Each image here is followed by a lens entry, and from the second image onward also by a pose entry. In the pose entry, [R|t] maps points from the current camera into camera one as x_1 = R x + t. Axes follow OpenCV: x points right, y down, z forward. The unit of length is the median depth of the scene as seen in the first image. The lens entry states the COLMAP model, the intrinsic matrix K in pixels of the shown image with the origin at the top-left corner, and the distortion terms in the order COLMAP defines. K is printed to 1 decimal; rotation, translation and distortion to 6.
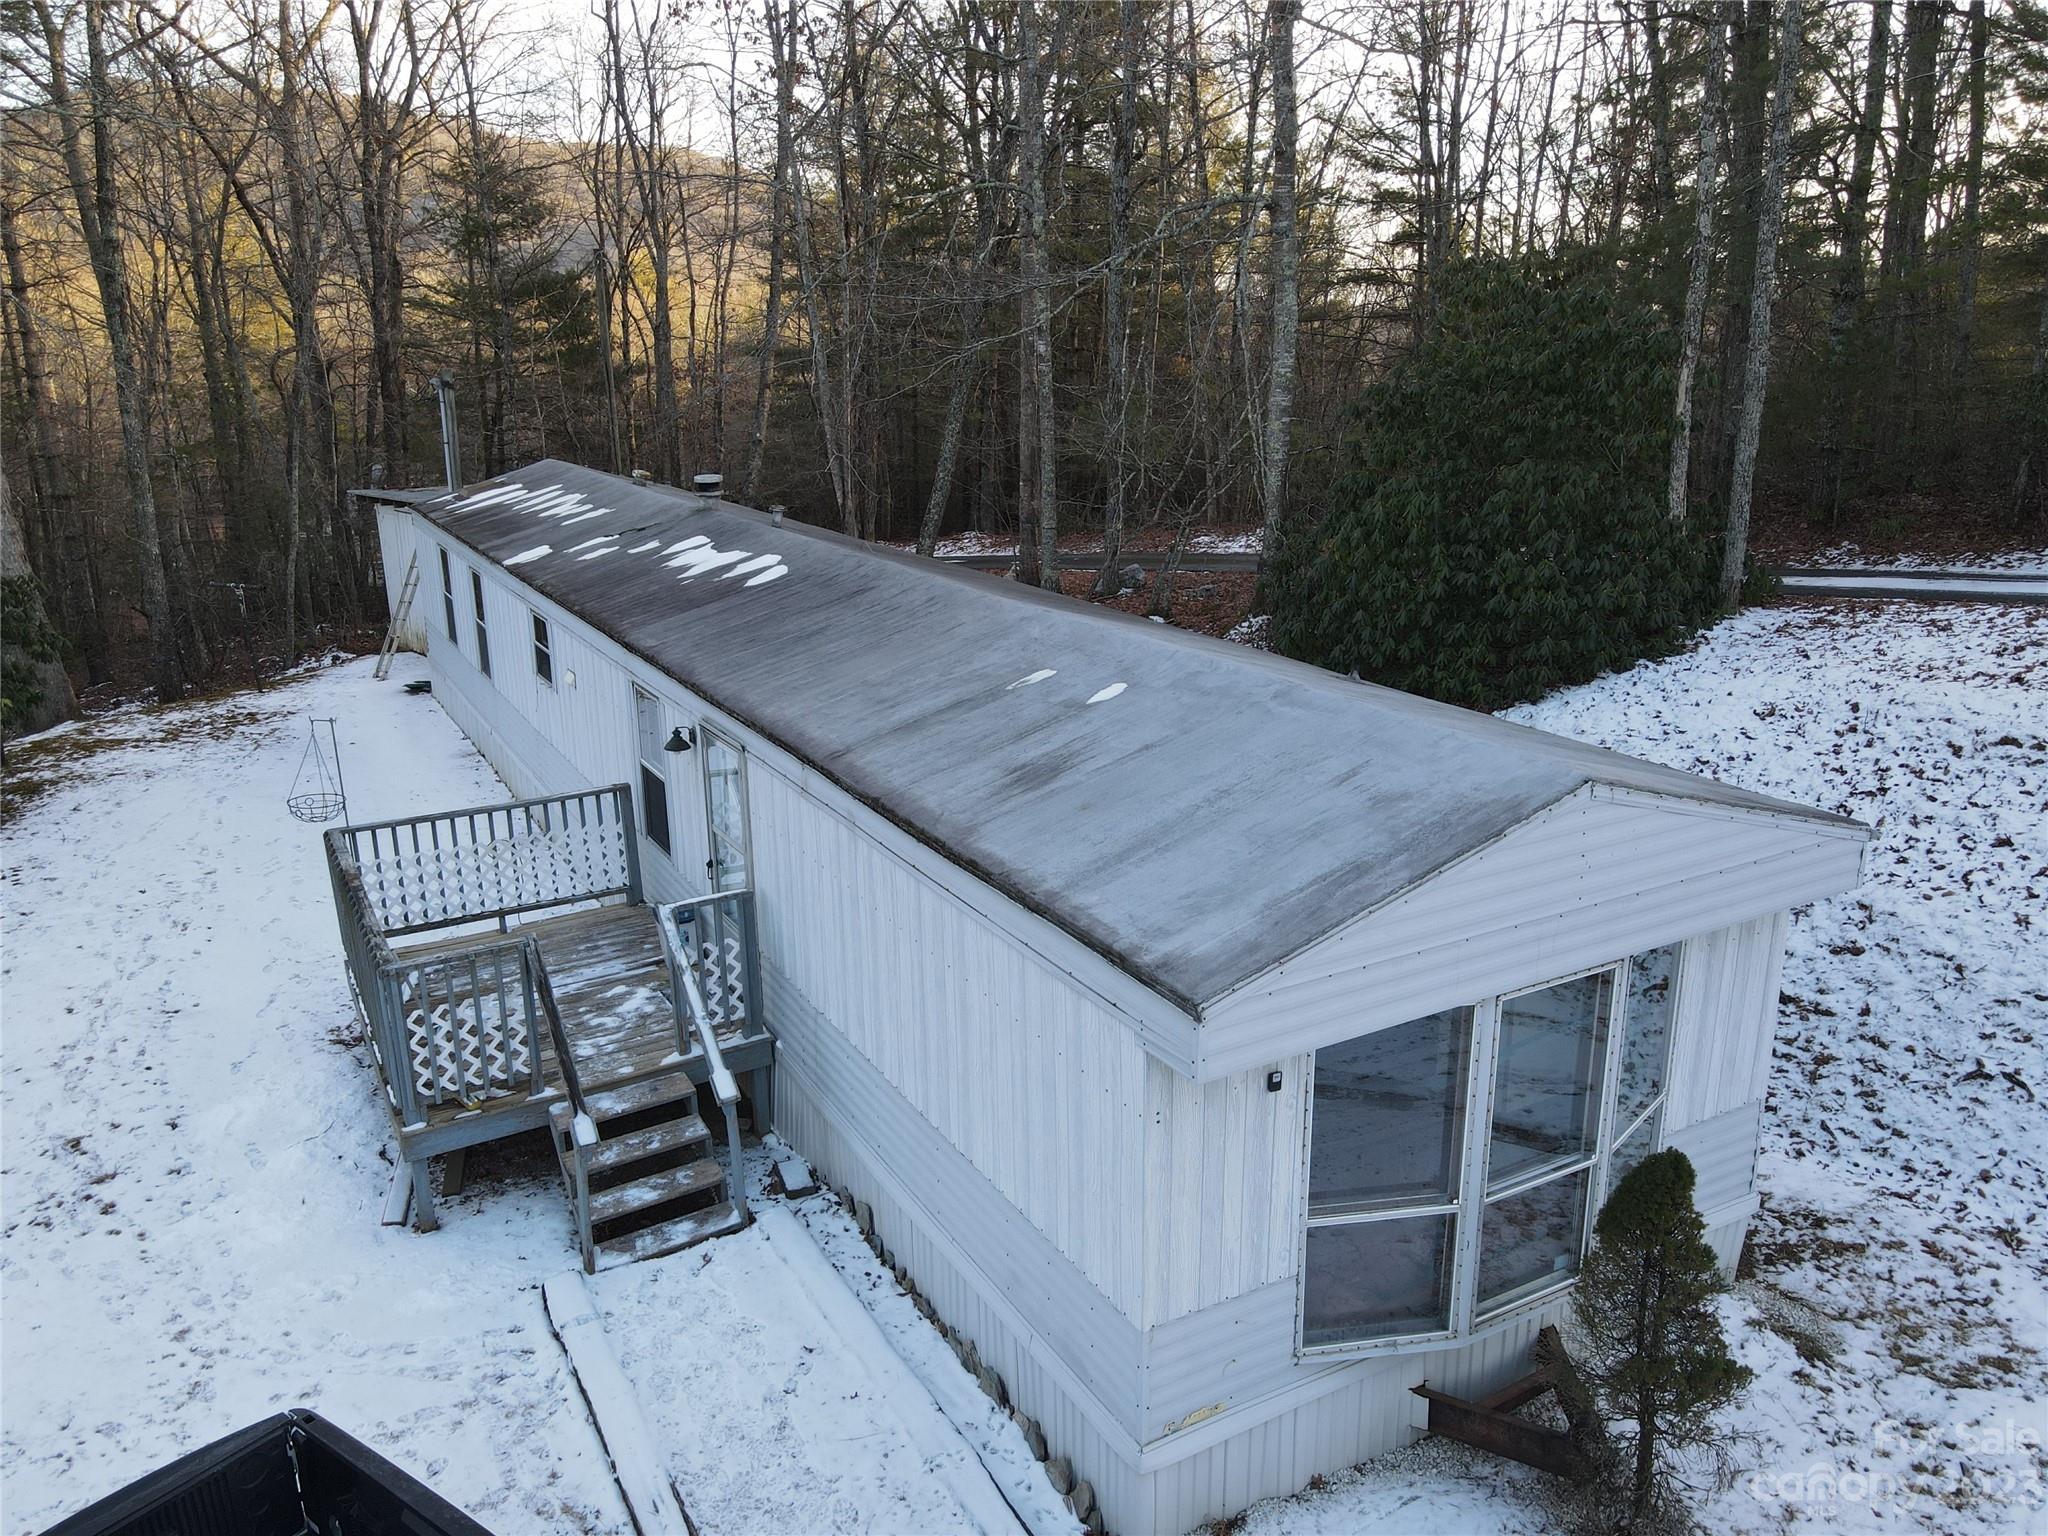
lens RADIAL K [[1532.3, 0, 1010.6], [0, 1532.3, 776.5], [0, 0, 1]] dist [0.038553, -0.003275]
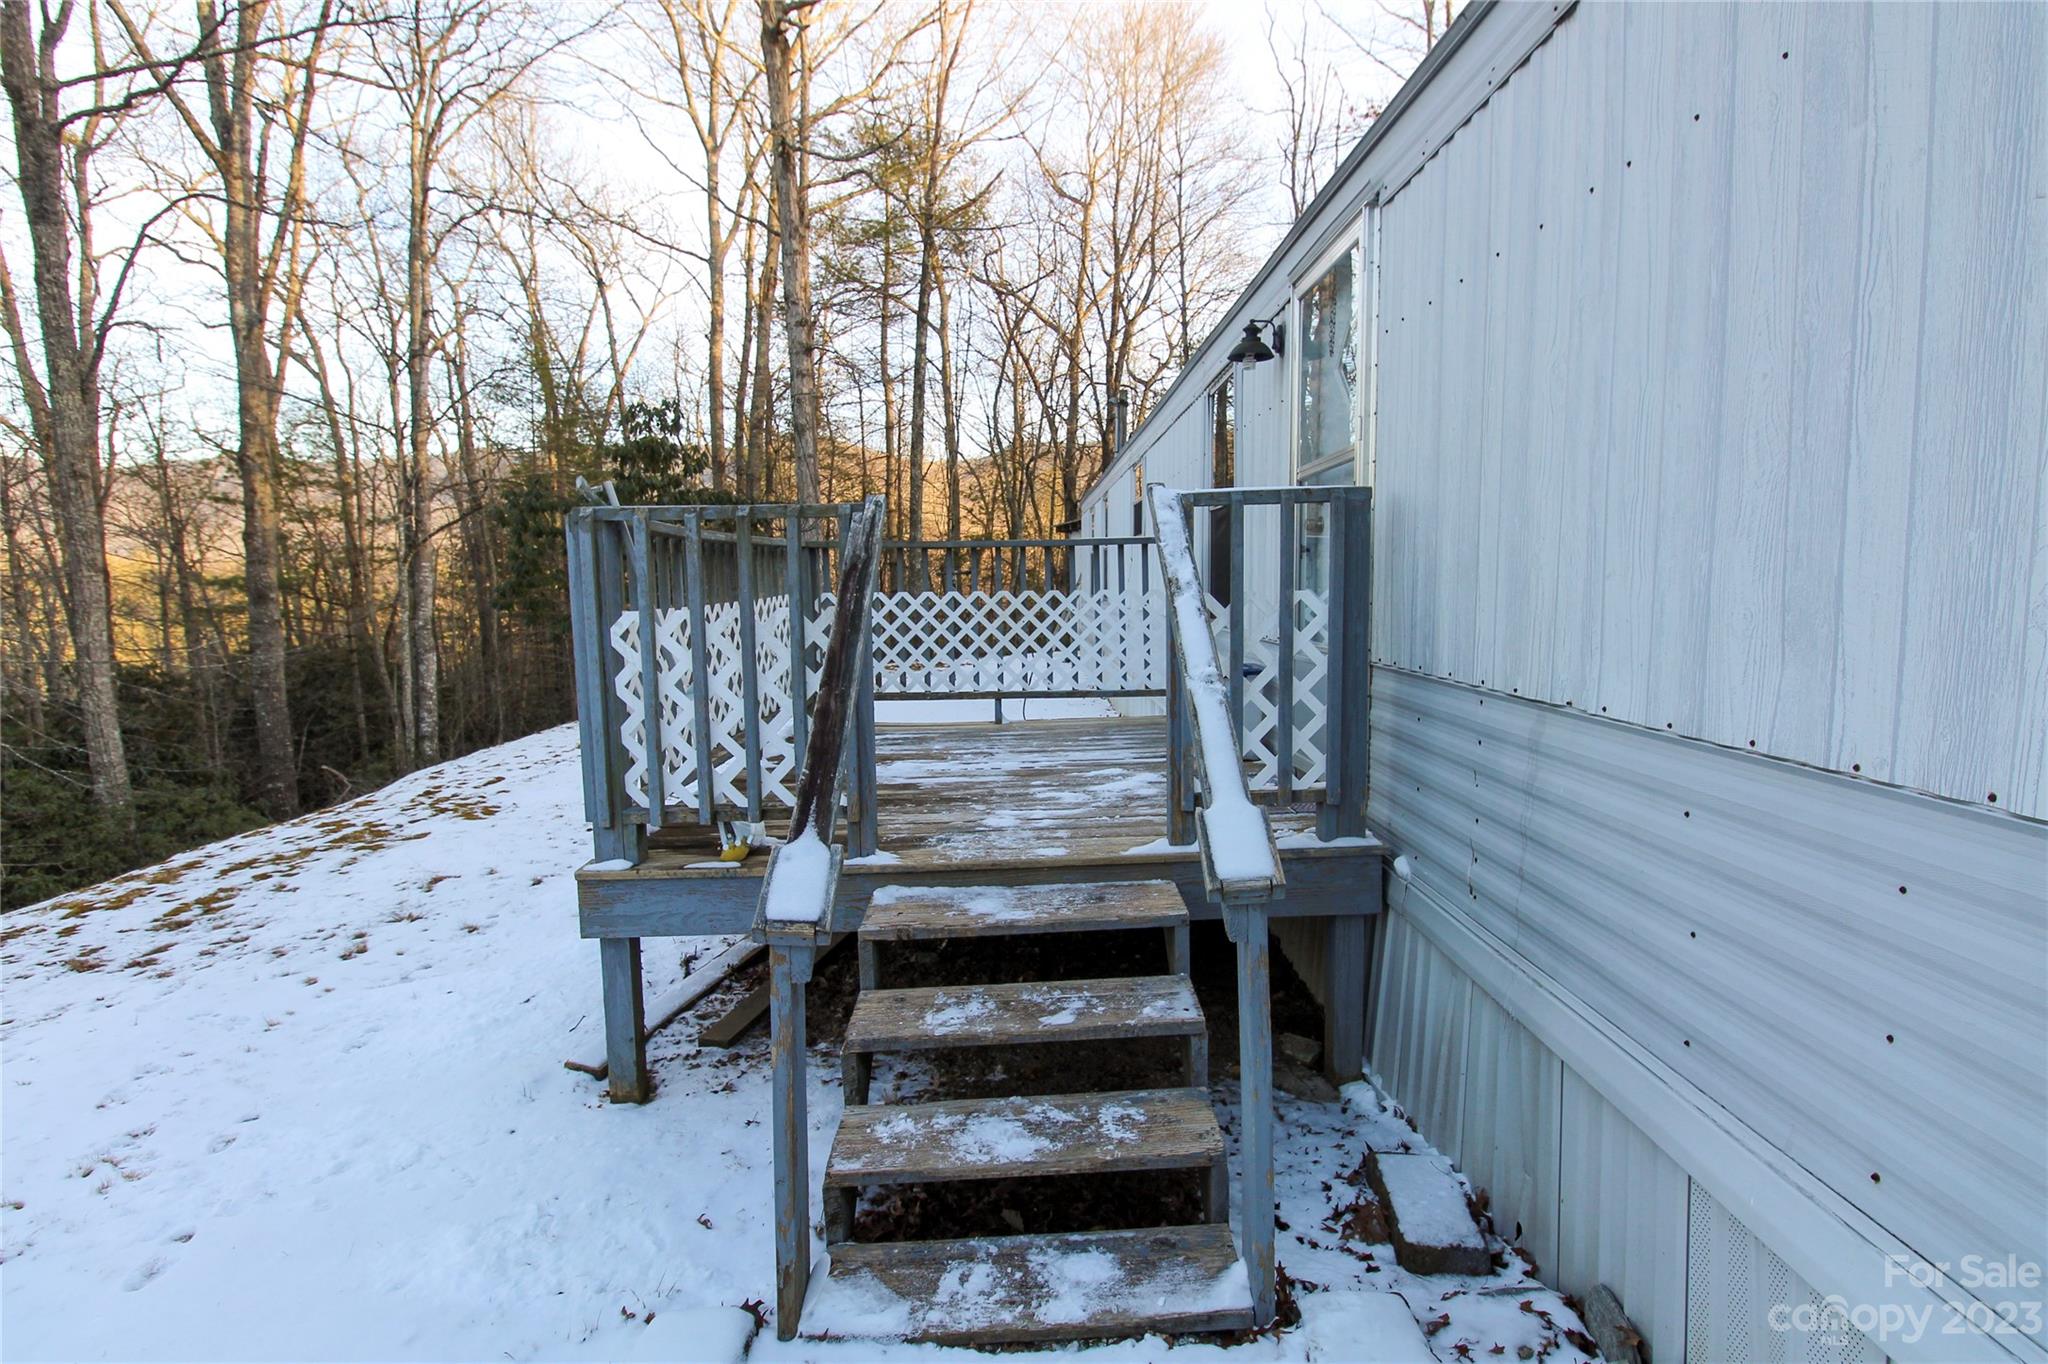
lens RADIAL K [[991.1, 0, 1035.5], [0, 991.1, 695.3], [0, 0, 1]] dist [-0.013761, -0.000965]
pose [[0.882779, 0.053583, -0.466723, -0.121672], [-0.139131, 0.978726, -0.150793, 0.194568], [0.448713, 0.198053, 0.871454, 0.748045]]
